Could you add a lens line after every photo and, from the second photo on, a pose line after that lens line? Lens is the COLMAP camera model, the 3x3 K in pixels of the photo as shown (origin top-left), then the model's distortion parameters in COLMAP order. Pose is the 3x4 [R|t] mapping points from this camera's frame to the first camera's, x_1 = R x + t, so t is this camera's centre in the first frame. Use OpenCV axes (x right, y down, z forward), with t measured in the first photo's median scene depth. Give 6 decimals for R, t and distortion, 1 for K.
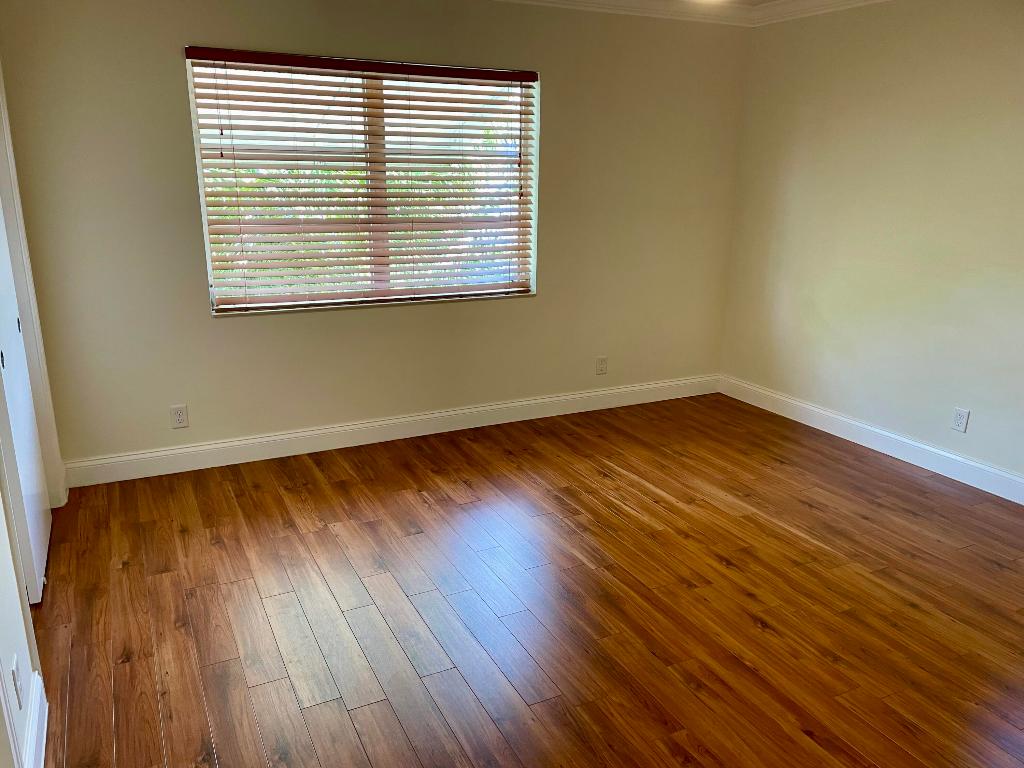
lens RADIAL K [[774.5, 0, 505.2], [0, 774.5, 384.6], [0, 0, 1]] dist [0.088792, -0.117653]
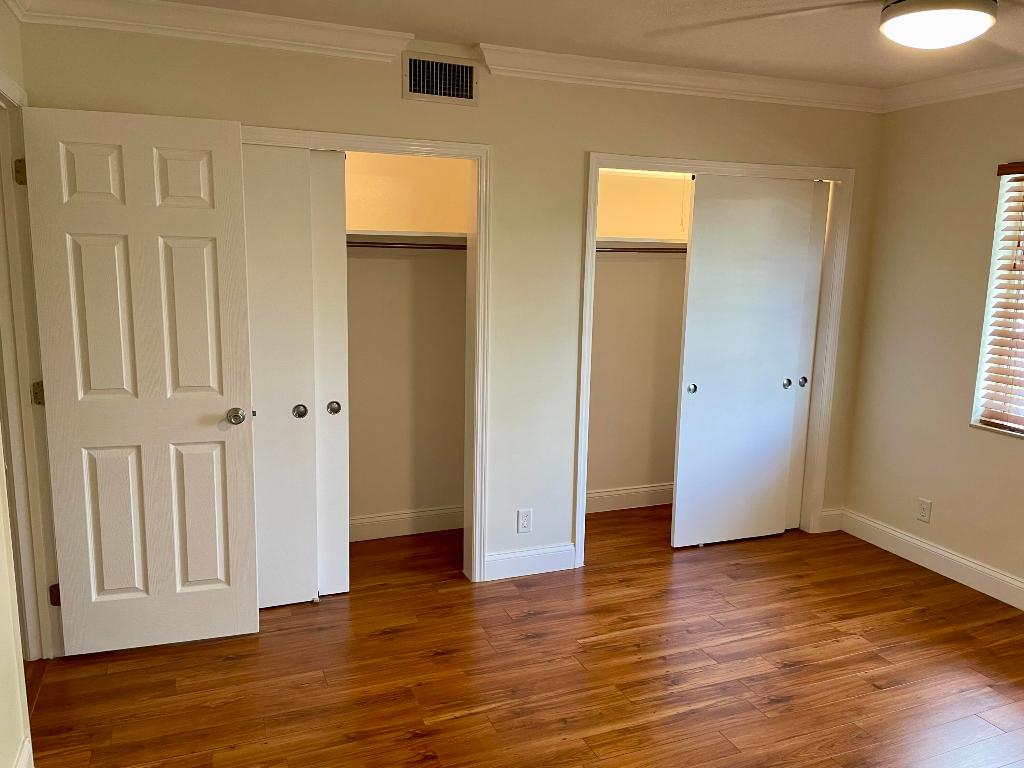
lens RADIAL K [[774.5, 0, 505.2], [0, 774.5, 384.6], [0, 0, 1]] dist [0.088792, -0.117653]
pose [[-0.079957, 0.157332, -0.984304, 0.678295], [-0.288025, 0.941697, 0.173918, -0.148091], [0.954279, 0.297410, -0.029980, 0.488571]]
